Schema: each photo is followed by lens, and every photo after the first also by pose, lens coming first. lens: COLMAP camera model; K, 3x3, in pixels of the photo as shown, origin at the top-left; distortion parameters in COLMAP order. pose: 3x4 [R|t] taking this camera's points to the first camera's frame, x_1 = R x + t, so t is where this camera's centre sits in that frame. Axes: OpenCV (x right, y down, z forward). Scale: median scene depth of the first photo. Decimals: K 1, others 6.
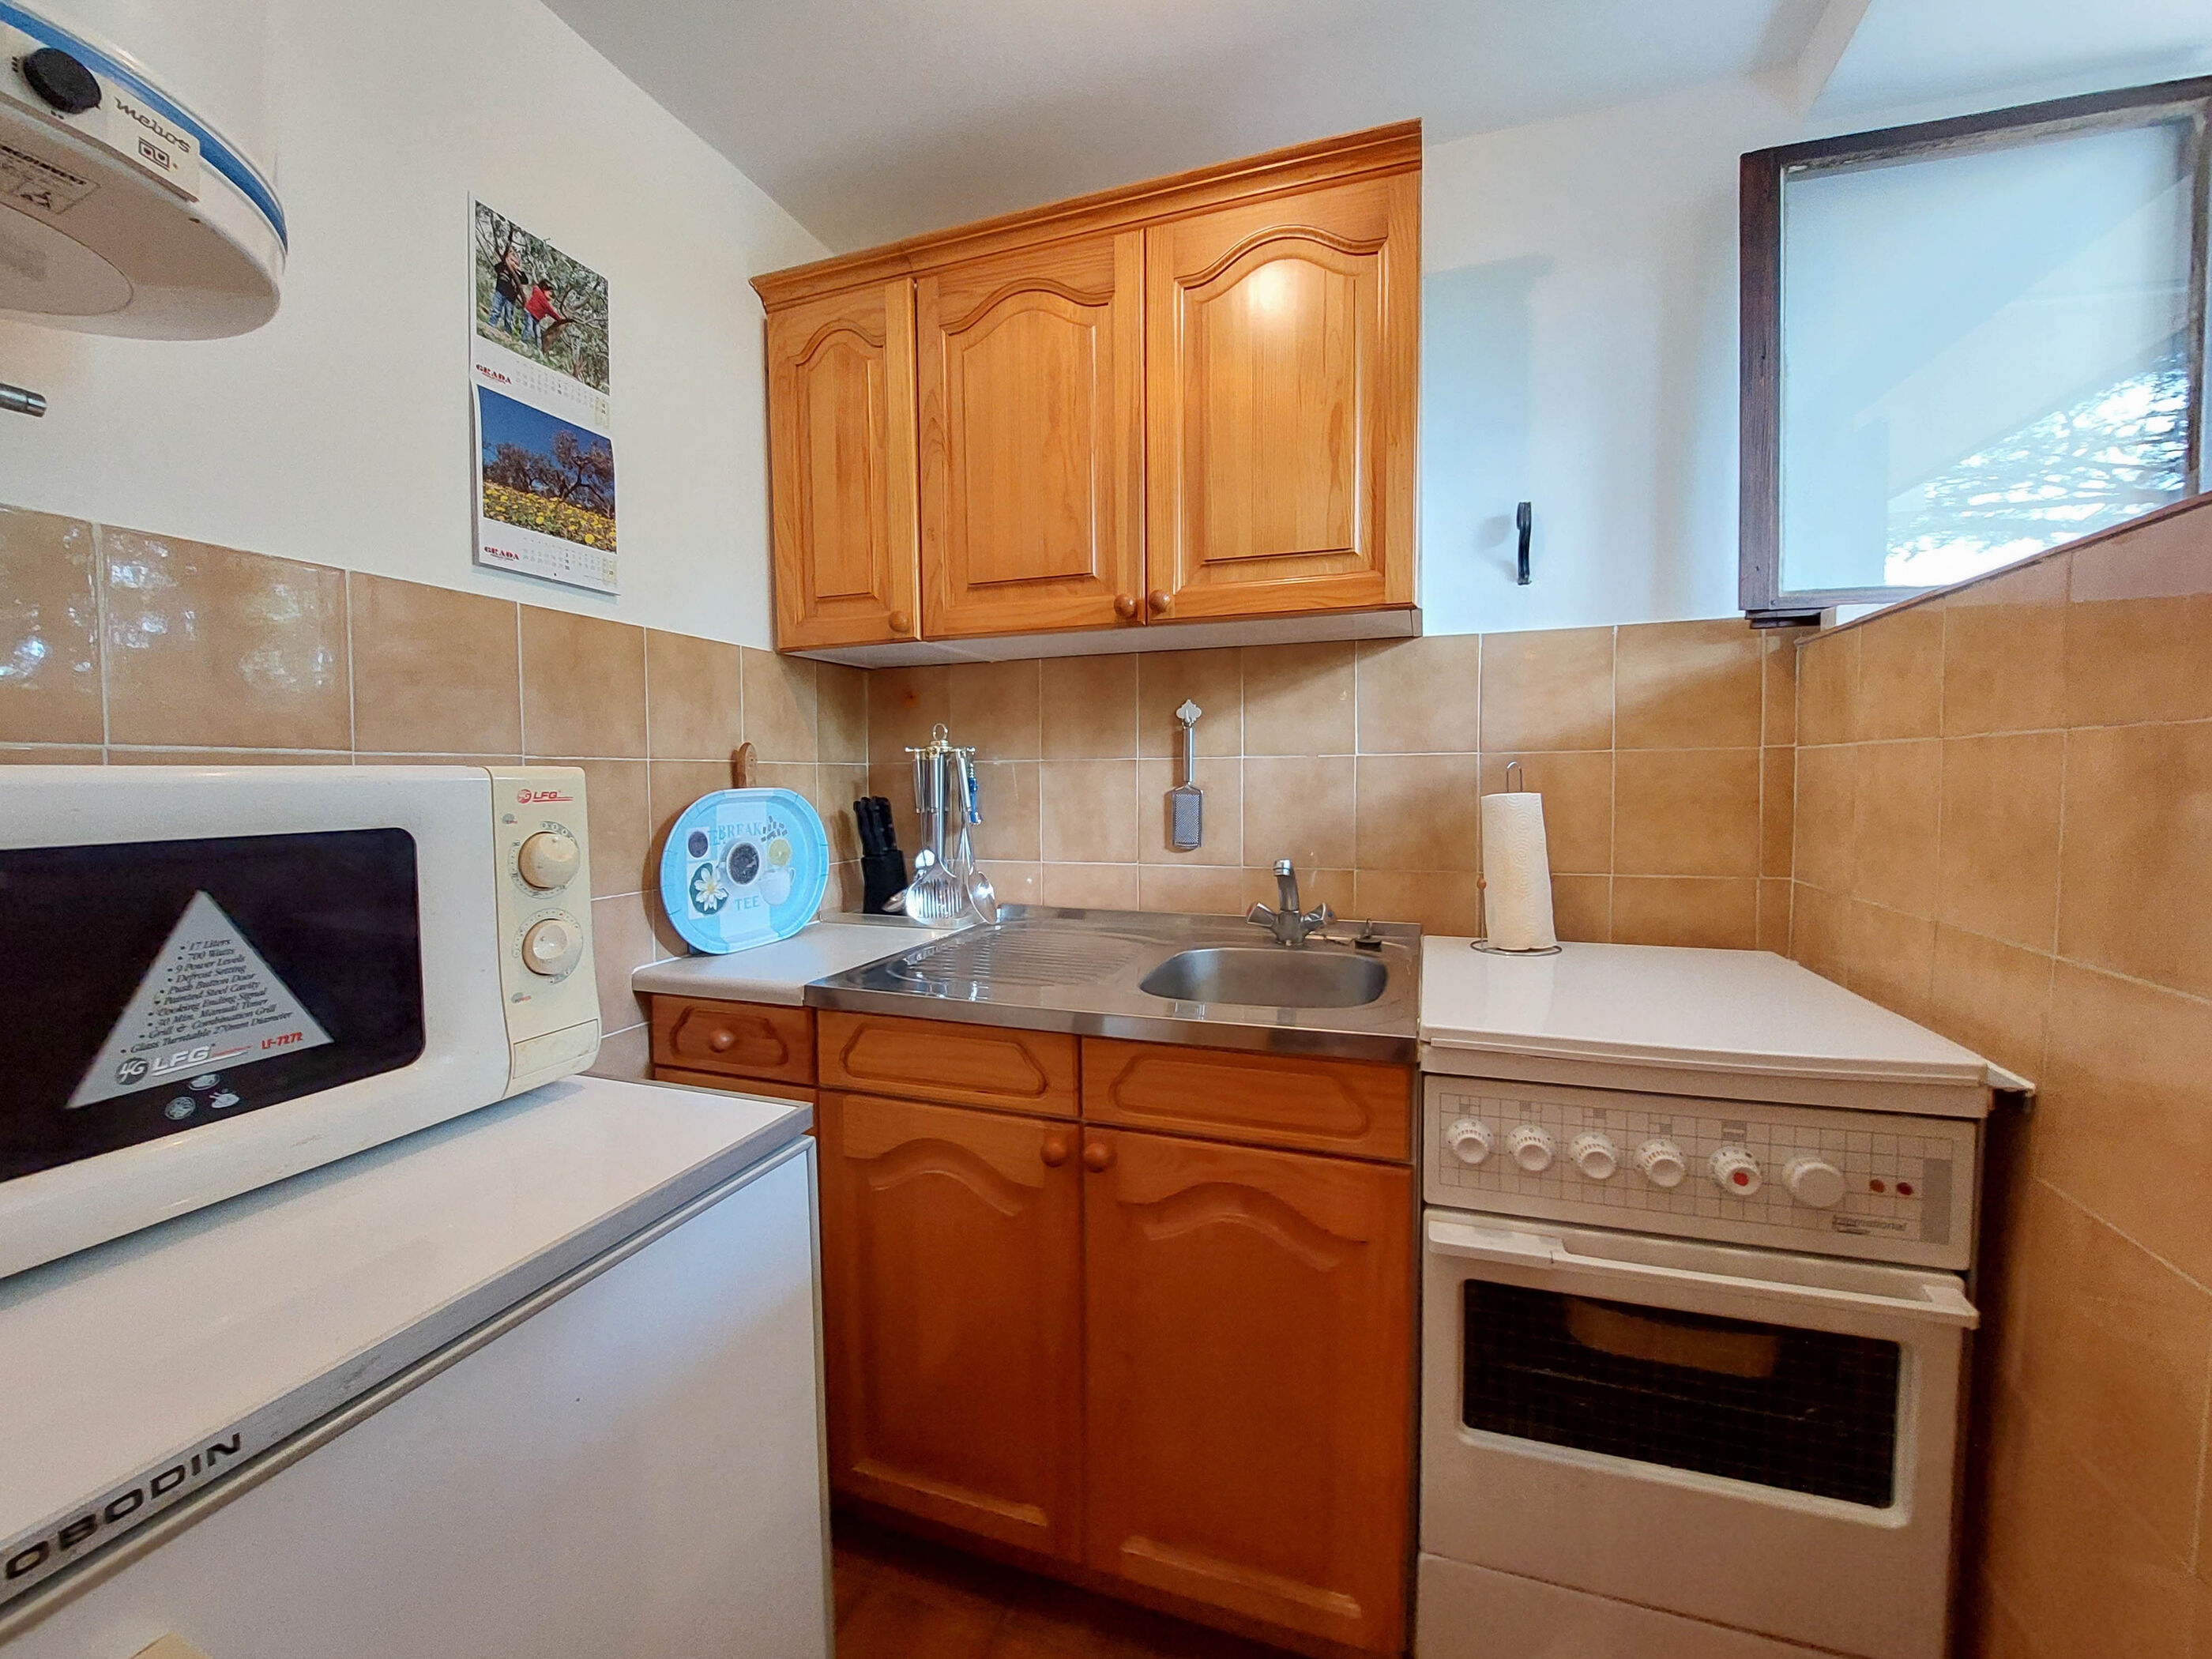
lens RADIAL K [[886.9, 0, 1077.7], [0, 886.9, 830.0], [0, 0, 1]] dist [-0.024436, 0.001201]
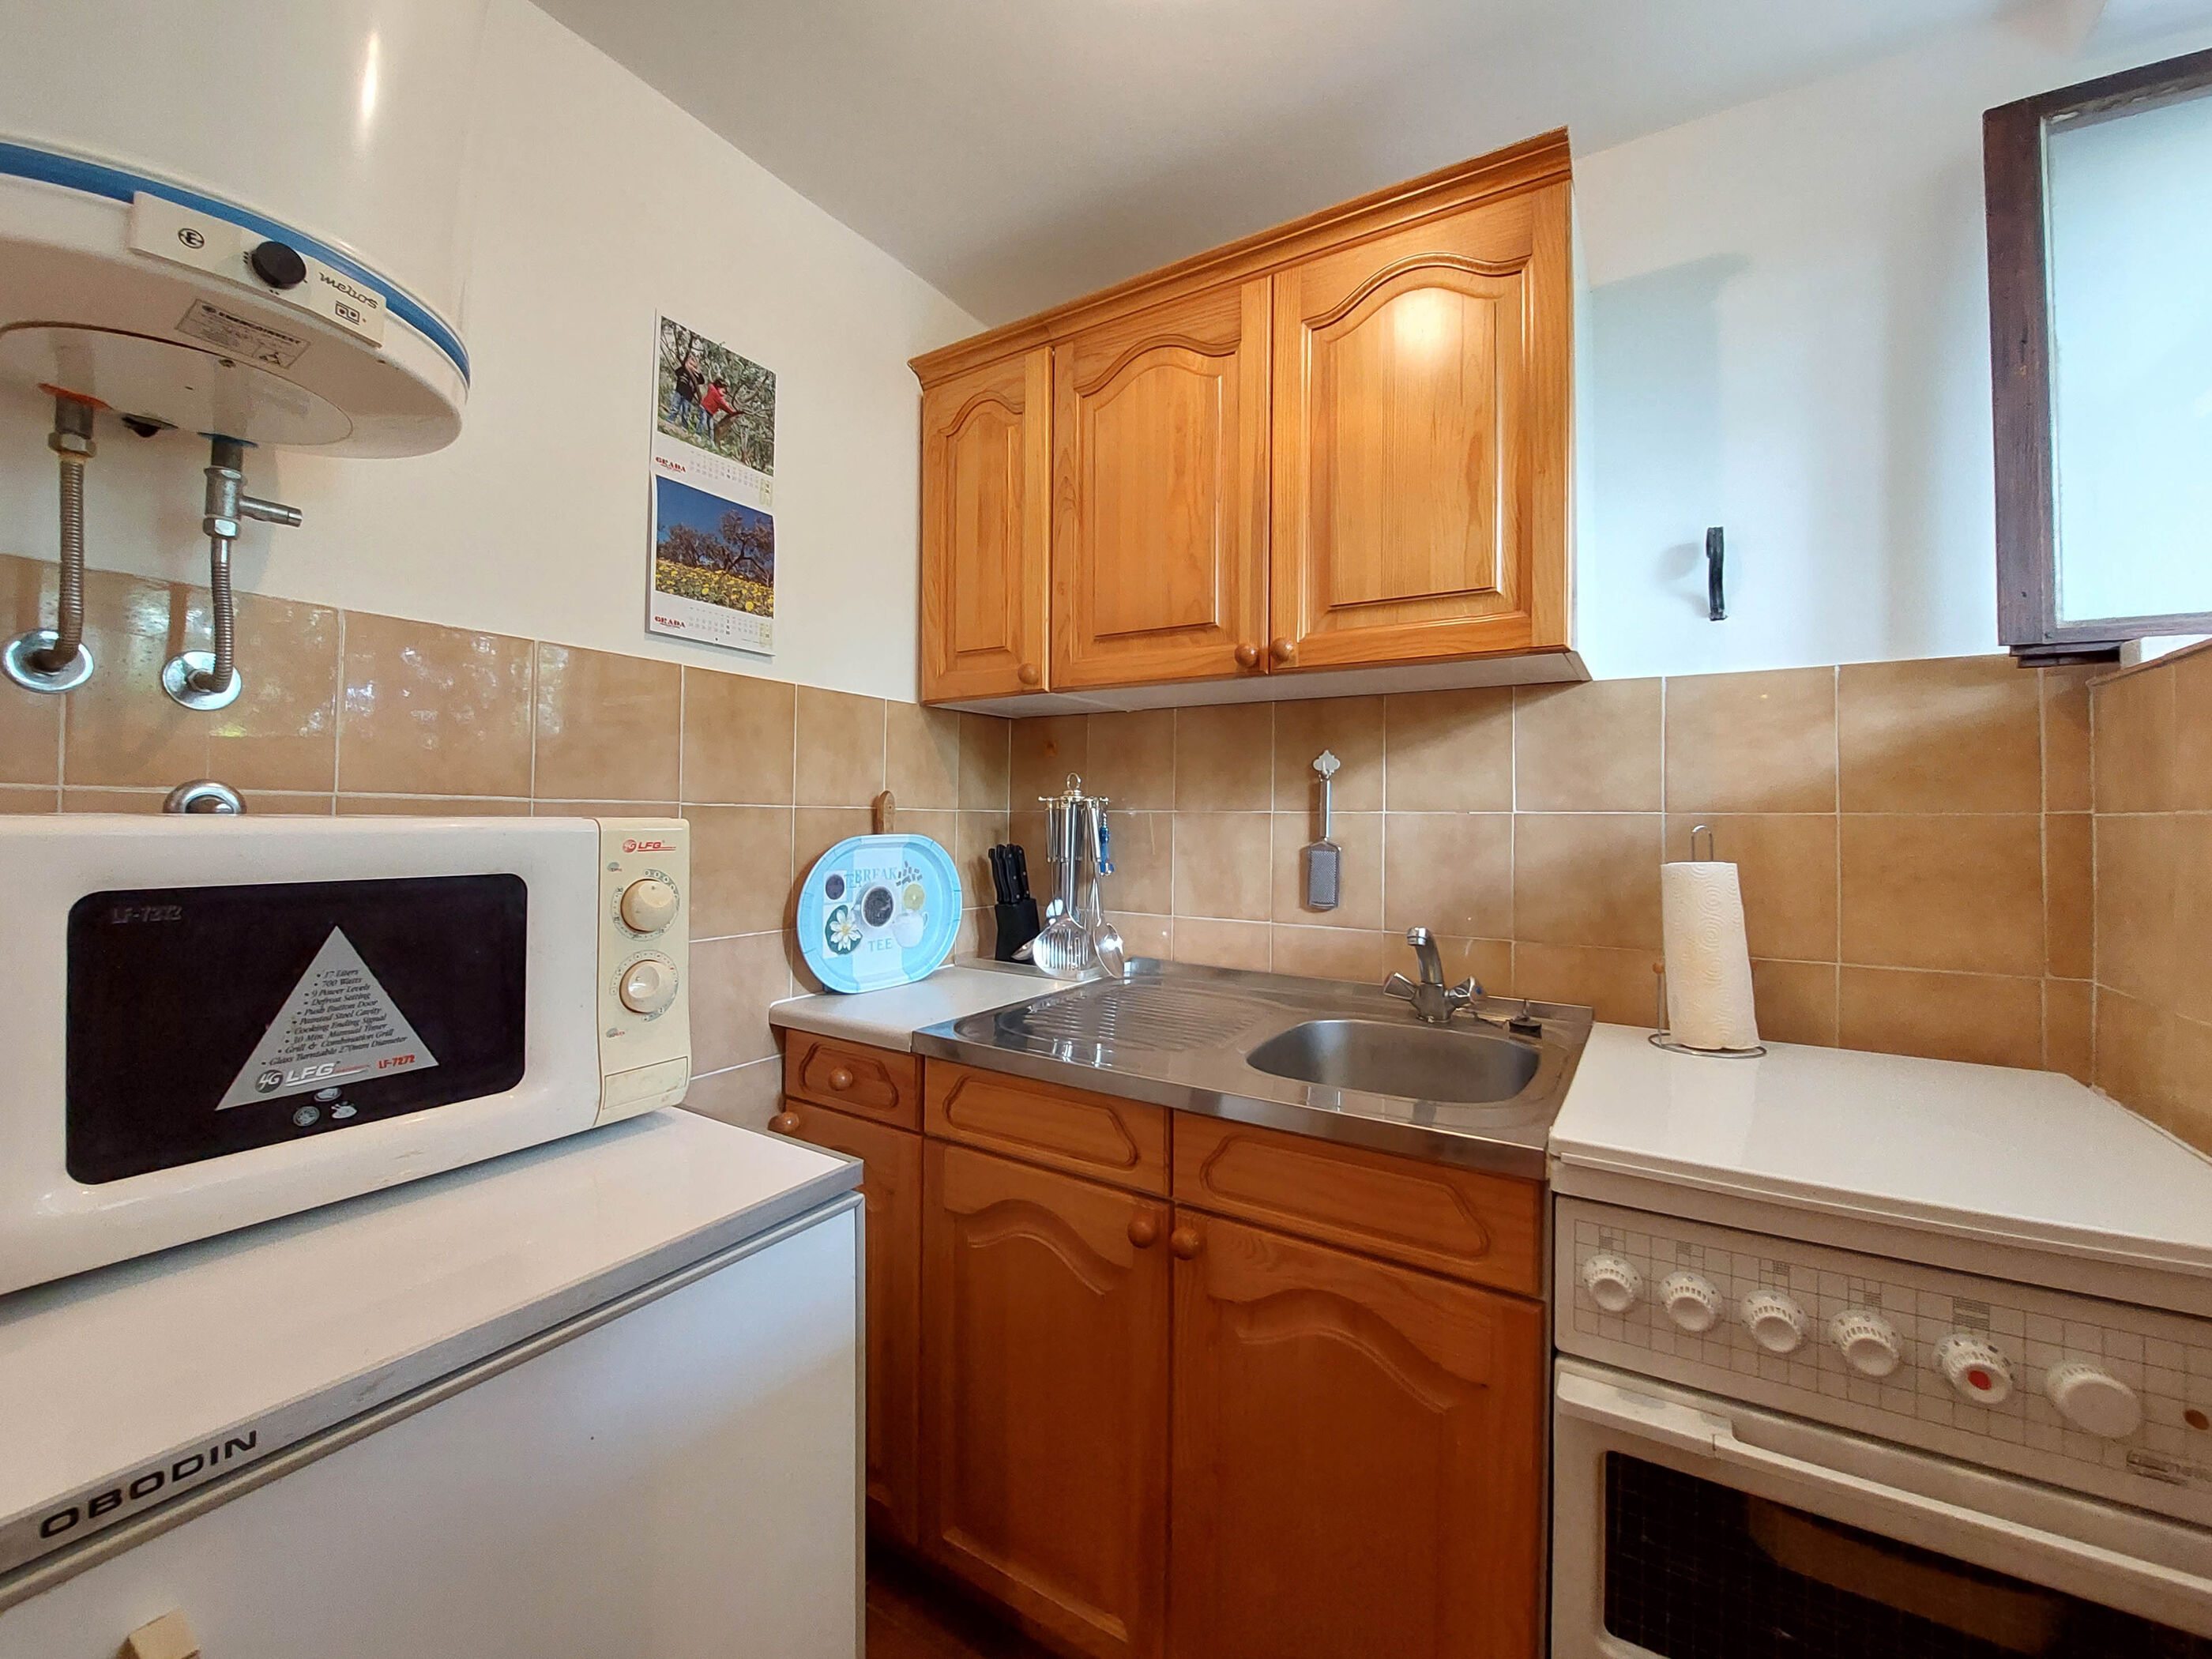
lens RADIAL K [[886.9, 0, 1083.4], [0, 886.9, 811.3], [0, 0, 1]] dist [-0.024436, 0.001201]
pose [[0.974452, 0.017133, -0.223942, 0.110014], [-0.031525, 0.997649, -0.060850, -0.022401], [0.222372, 0.066355, 0.972701, 0.040761]]
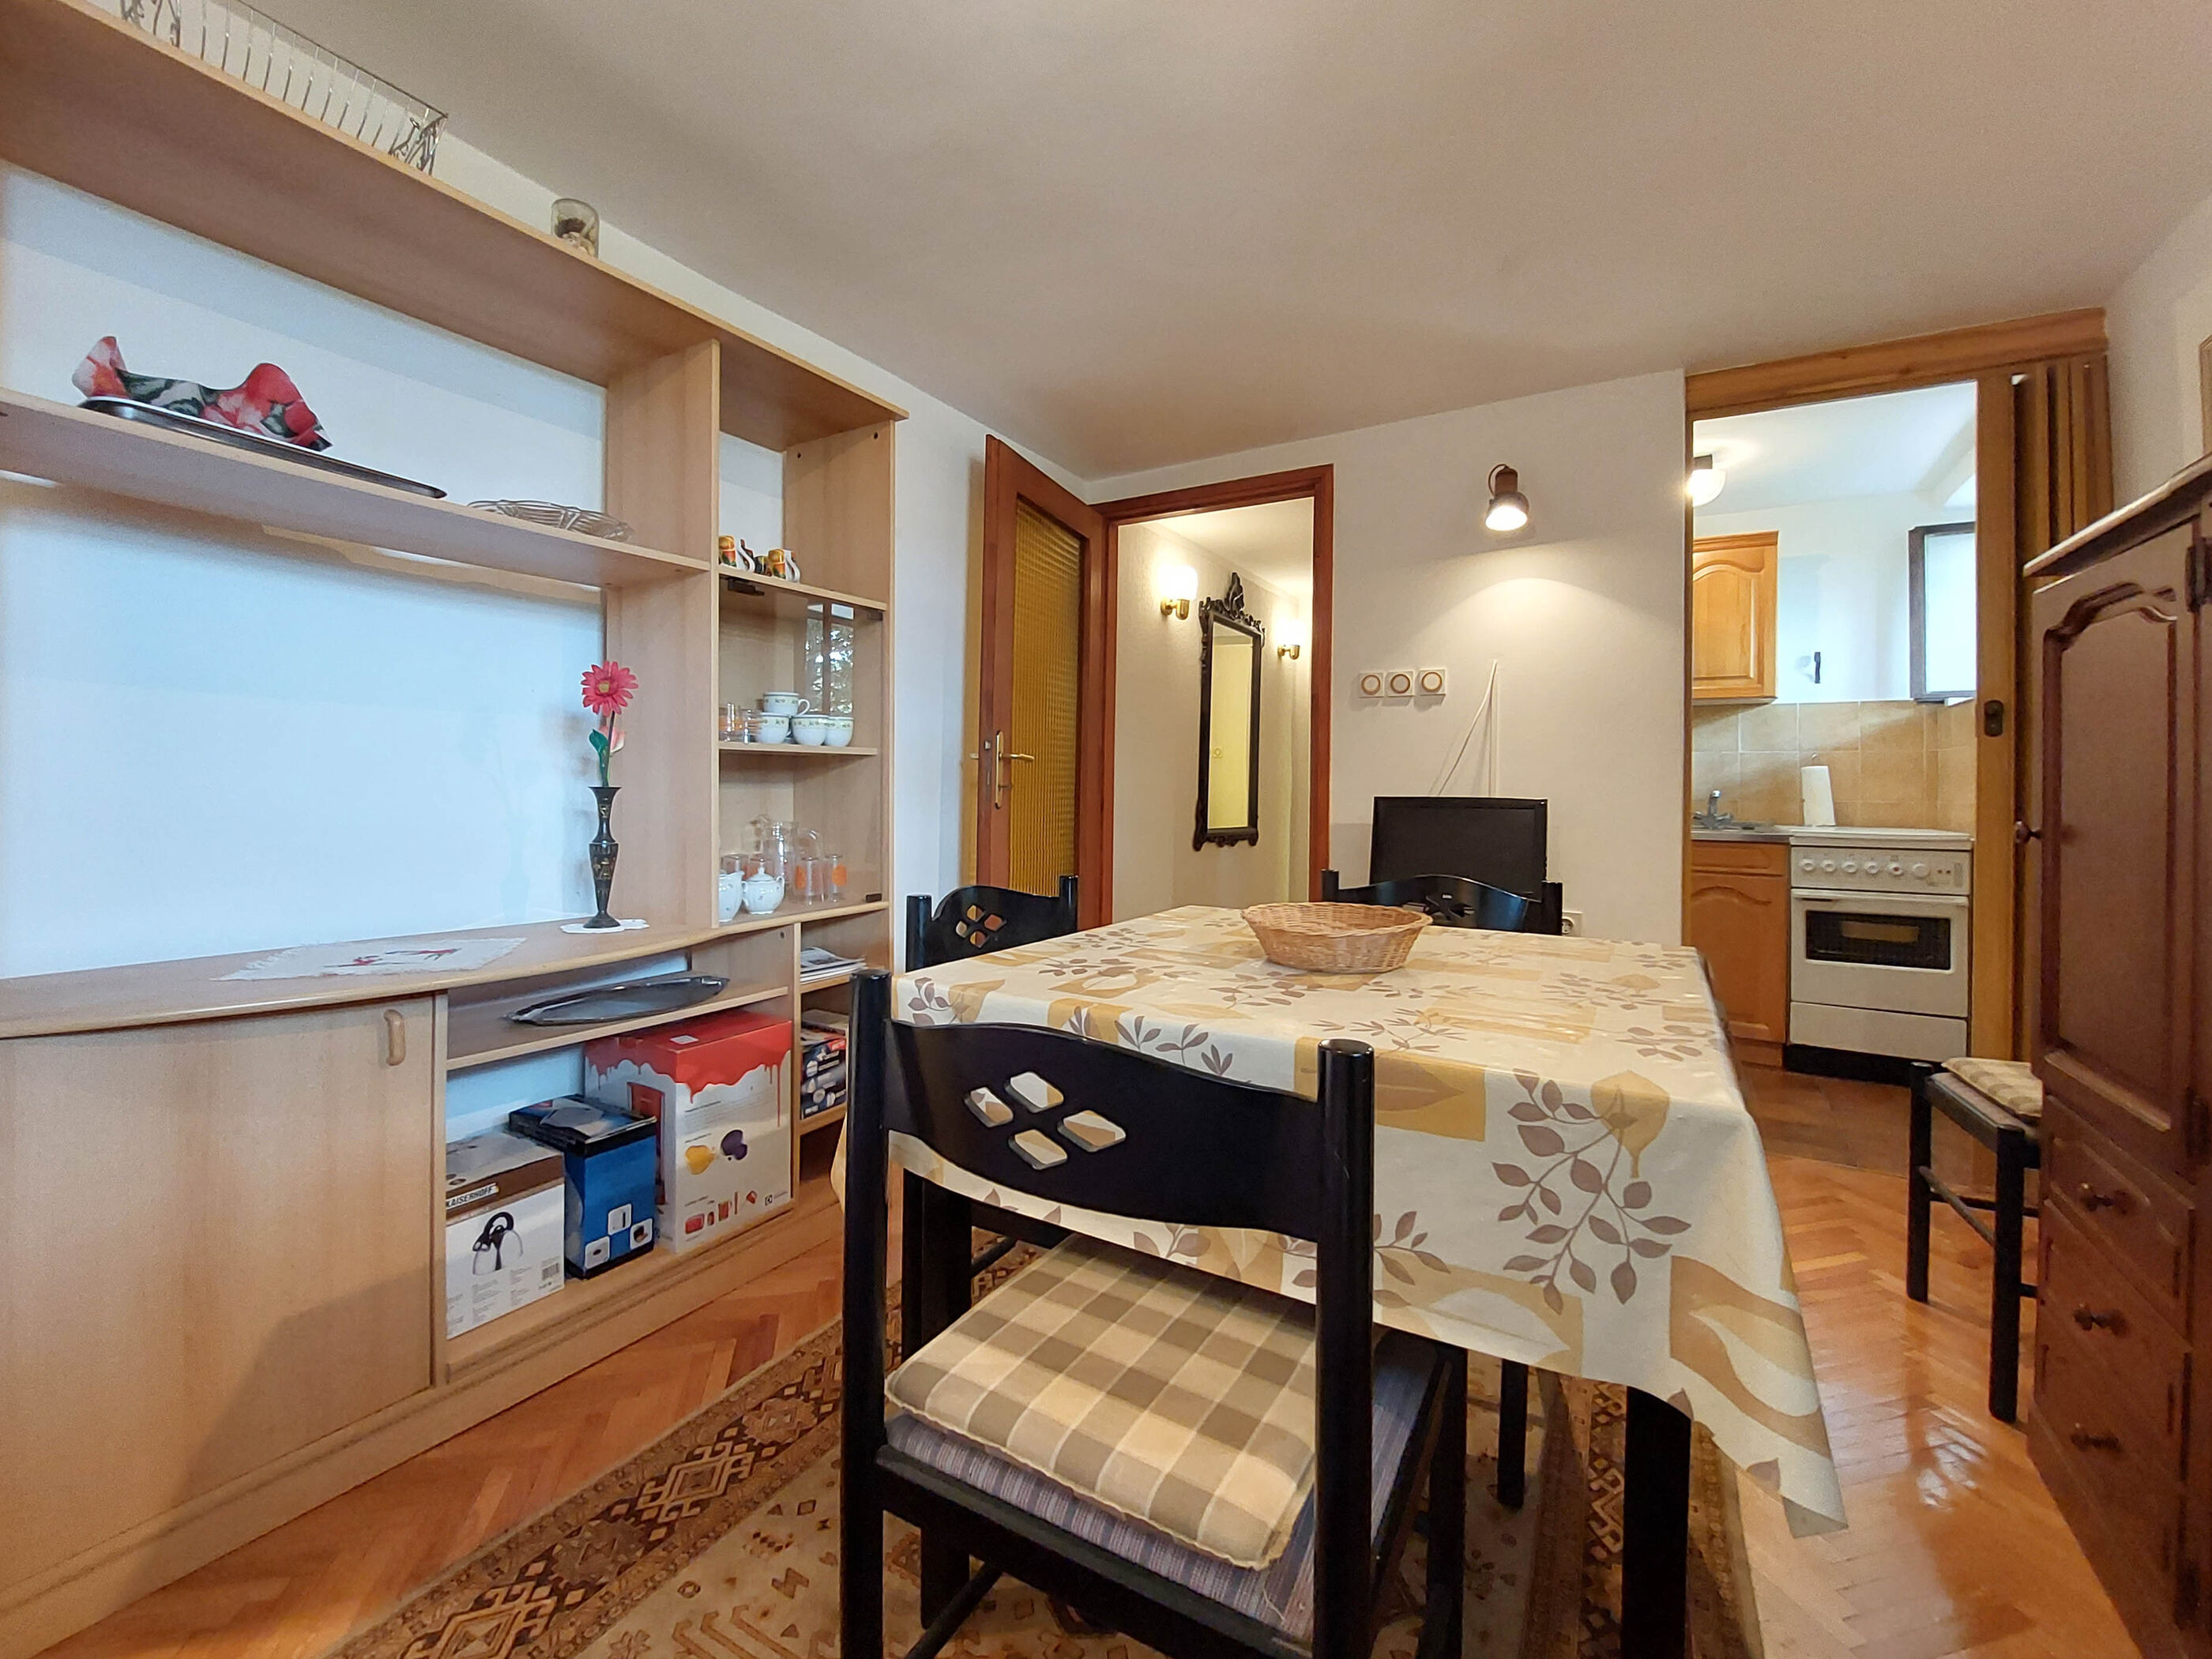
lens RADIAL K [[886.9, 0, 1106.9], [0, 886.9, 781.7], [0, 0, 1]] dist [-0.024436, 0.001201]
pose [[0.981030, 0.022009, -0.192603, -1.123046], [-0.035135, 0.997266, -0.065004, 0.259259], [0.190646, 0.070538, 0.979121, -2.033670]]
